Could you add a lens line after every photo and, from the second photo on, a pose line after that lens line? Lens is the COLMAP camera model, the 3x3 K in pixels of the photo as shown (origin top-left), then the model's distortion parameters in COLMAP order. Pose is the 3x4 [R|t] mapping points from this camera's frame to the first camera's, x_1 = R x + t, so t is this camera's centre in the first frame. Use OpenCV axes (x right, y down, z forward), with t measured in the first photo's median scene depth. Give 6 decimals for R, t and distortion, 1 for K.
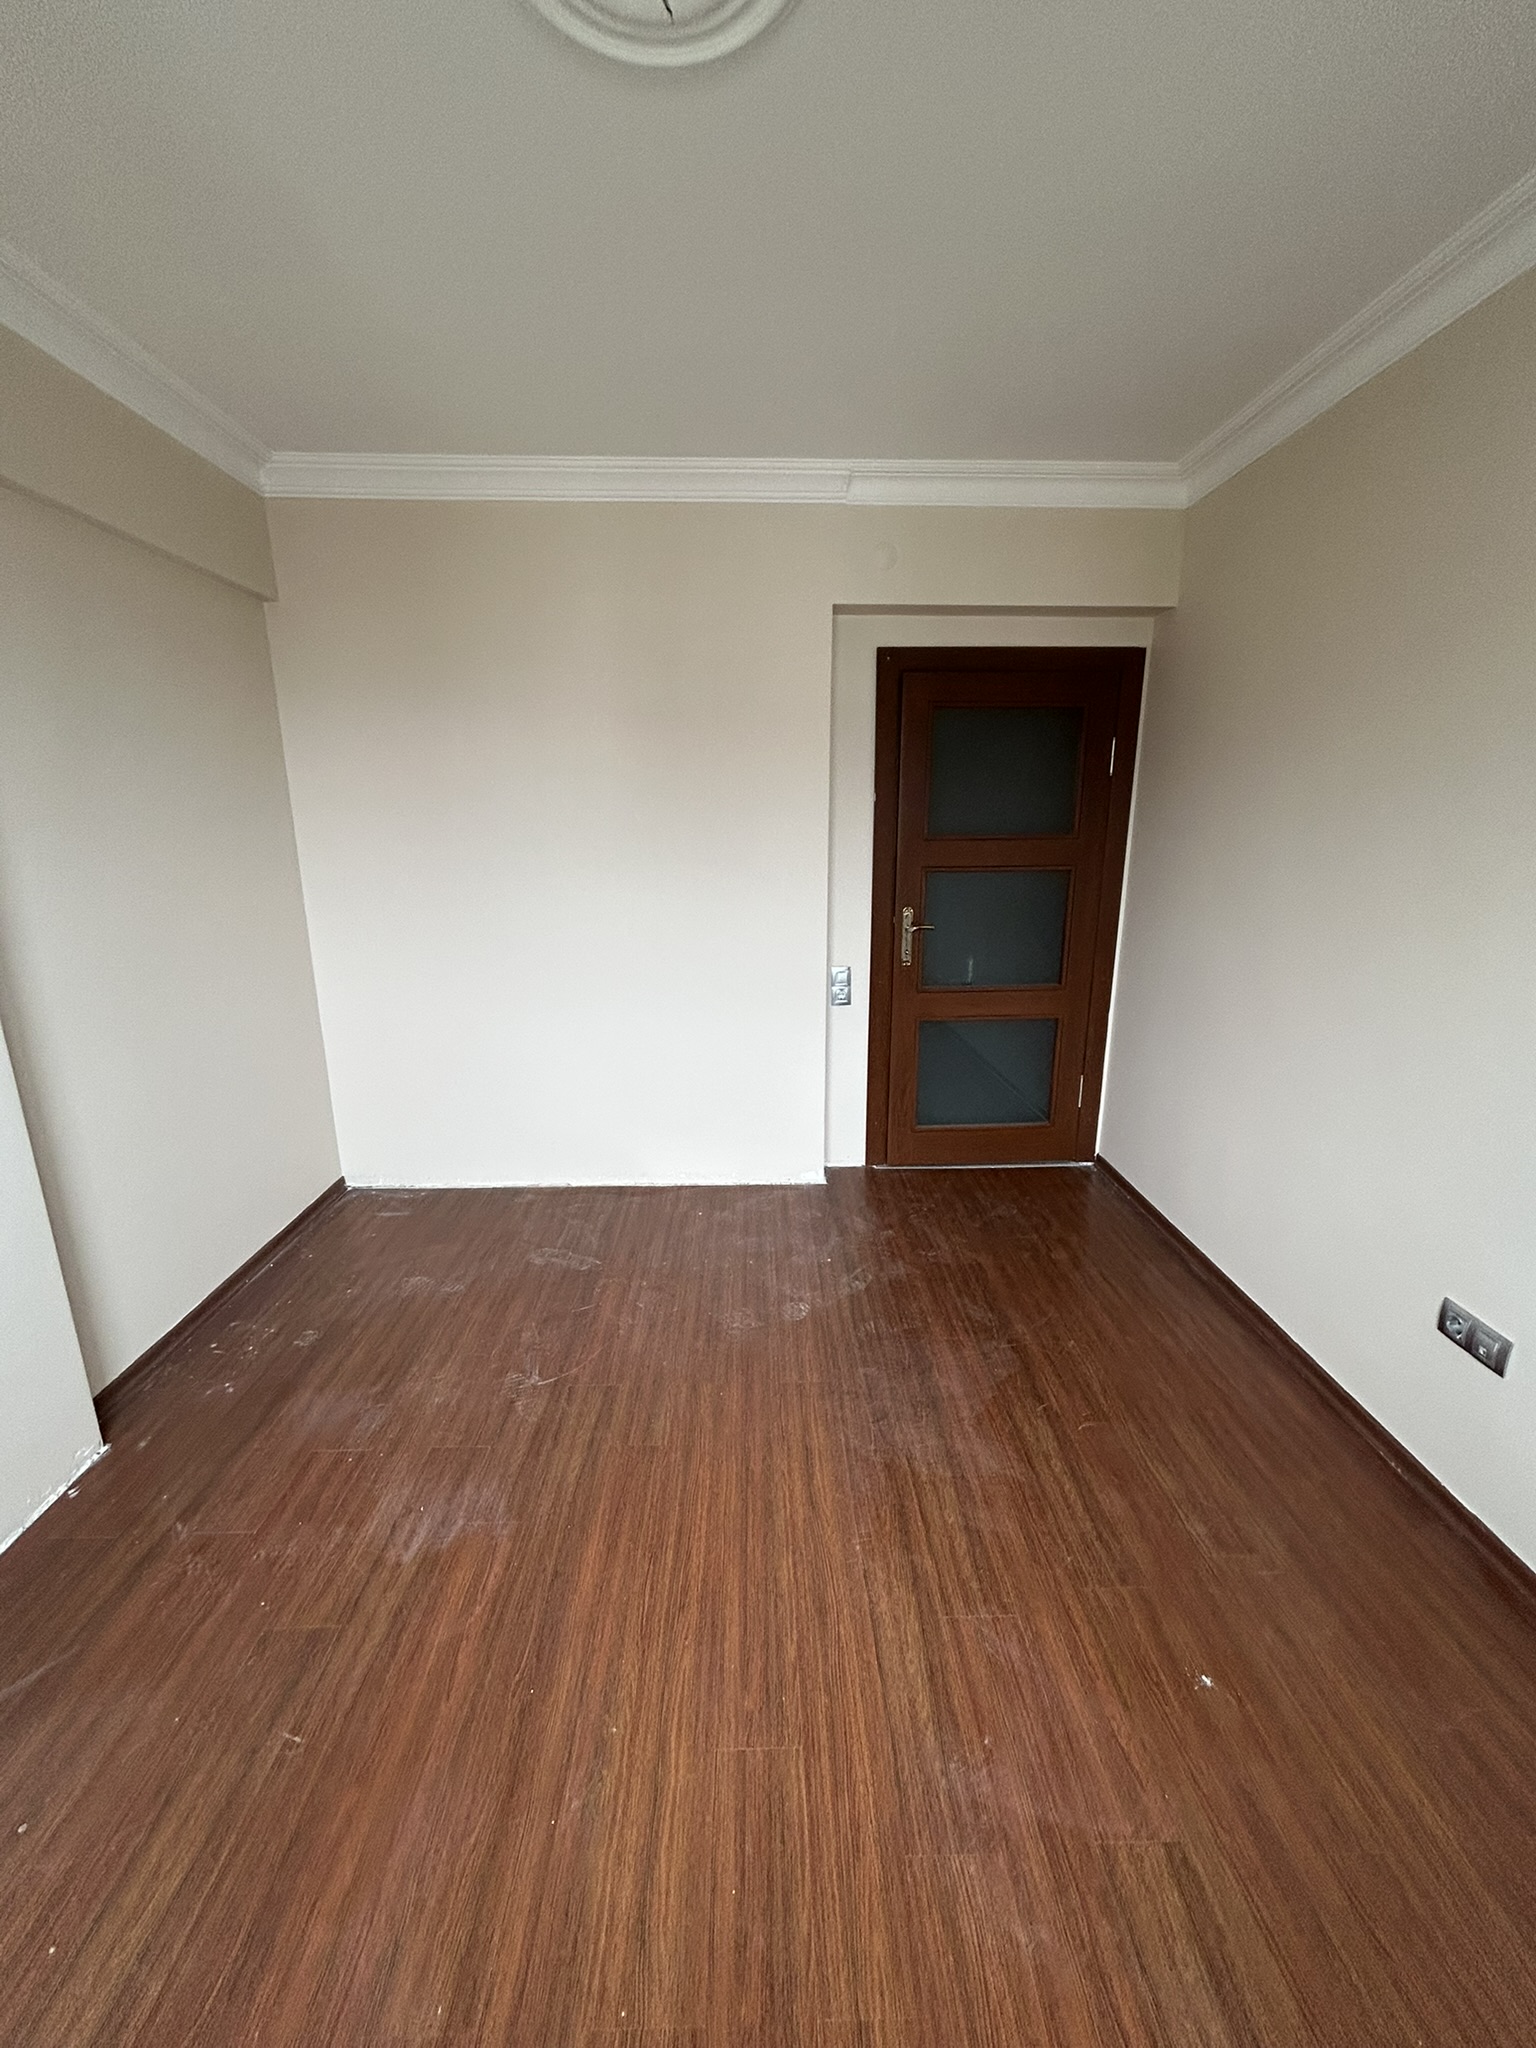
lens RADIAL K [[826.5, 0, 789.7], [0, 826.5, 1023.4], [0, 0, 1]] dist [-0.001707, 0.001054]
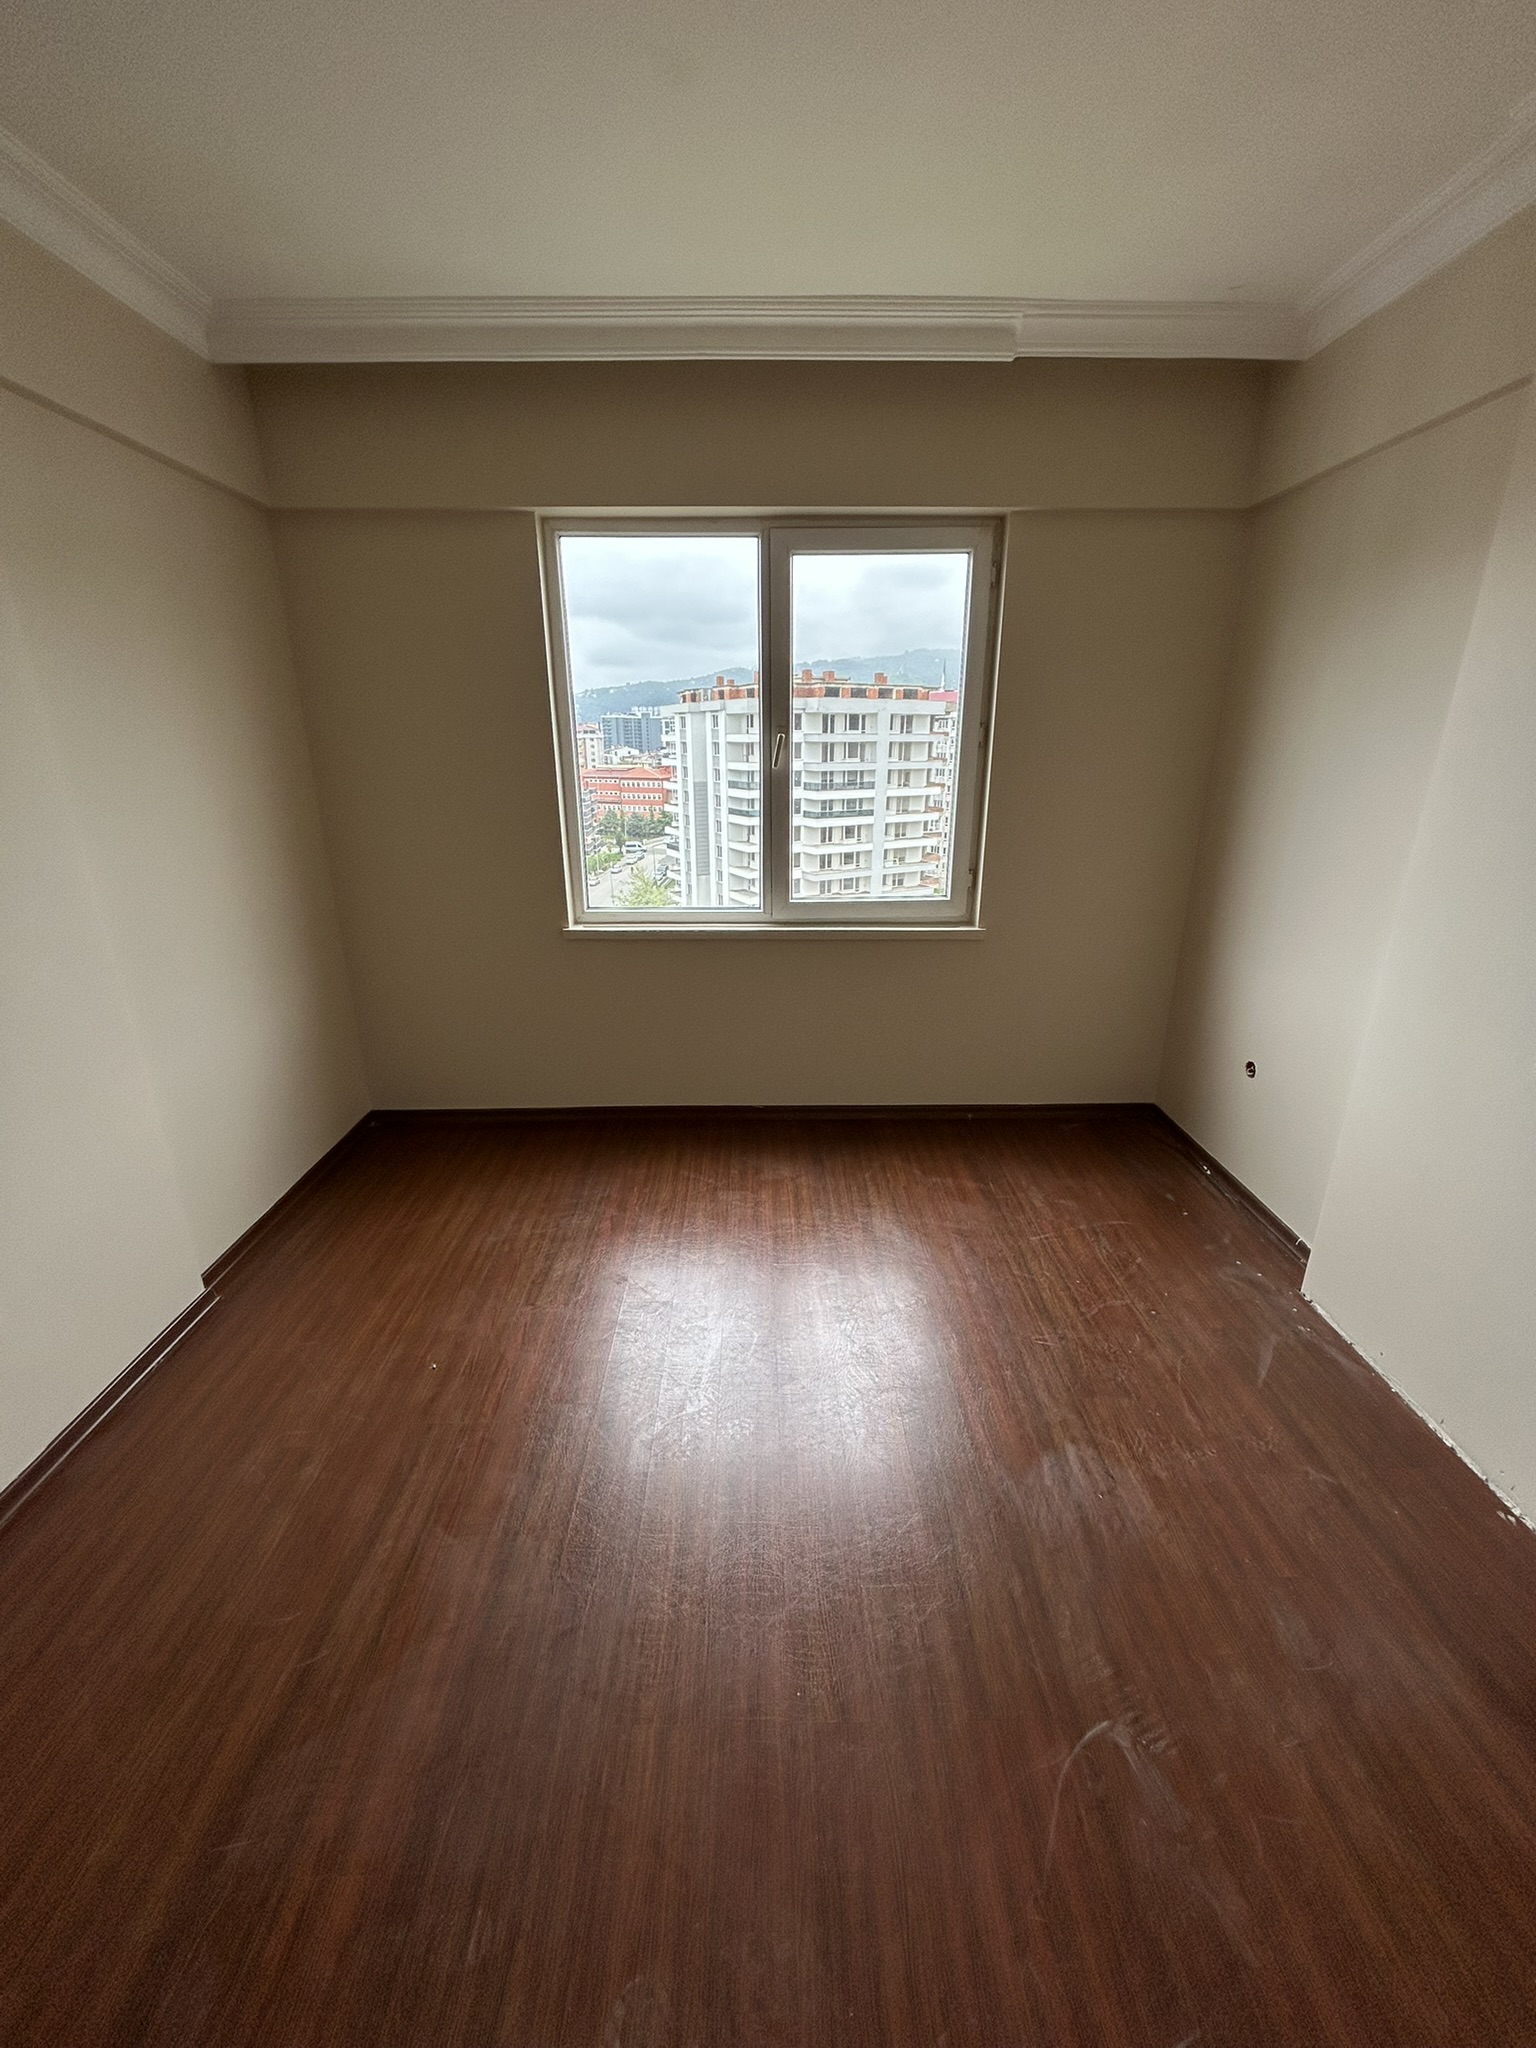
lens RADIAL K [[826.5, 0, 764.2], [0, 826.5, 1028.5], [0, 0, 1]] dist [-0.001707, 0.001054]
pose [[-0.999237, -0.014433, 0.036303, -0.088026], [0.008161, 0.831627, 0.555274, -0.390004], [-0.038205, 0.555146, -0.830875, 1.516649]]
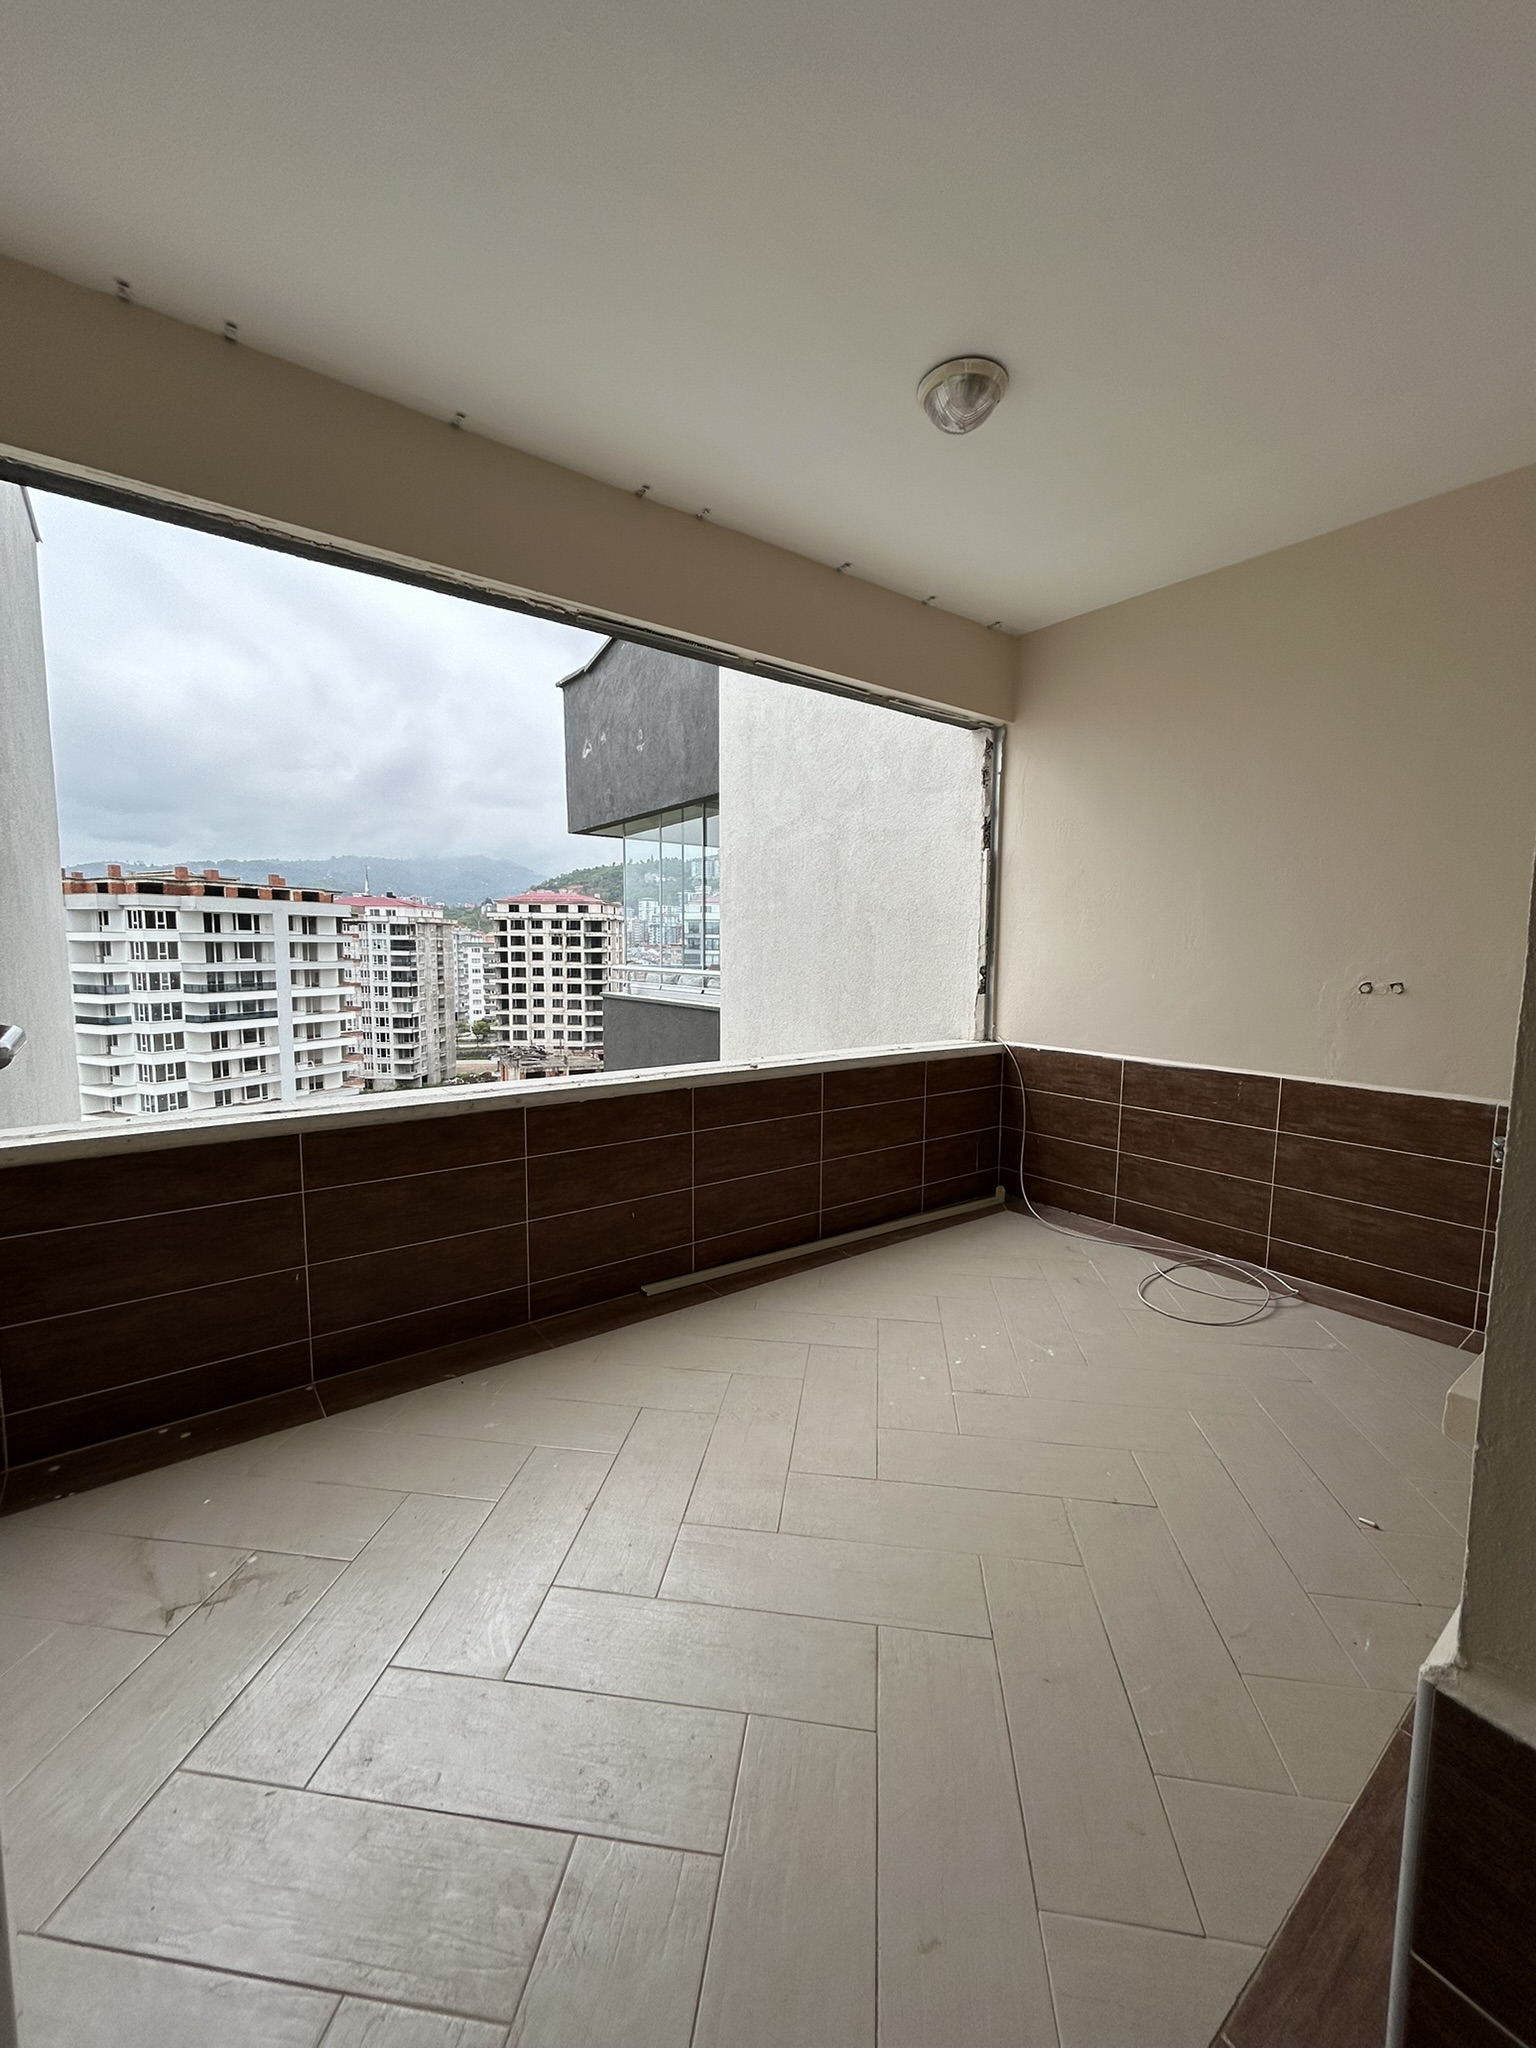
lens RADIAL K [[826.5, 0, 769.6], [0, 826.5, 1023.6], [0, 0, 1]] dist [-0.001707, 0.001054]
pose [[-0.823263, 0.043951, -0.565956, -0.128803], [-0.150881, 0.944193, 0.292803, -0.407052], [0.547241, 0.326446, -0.770688, 1.611028]]
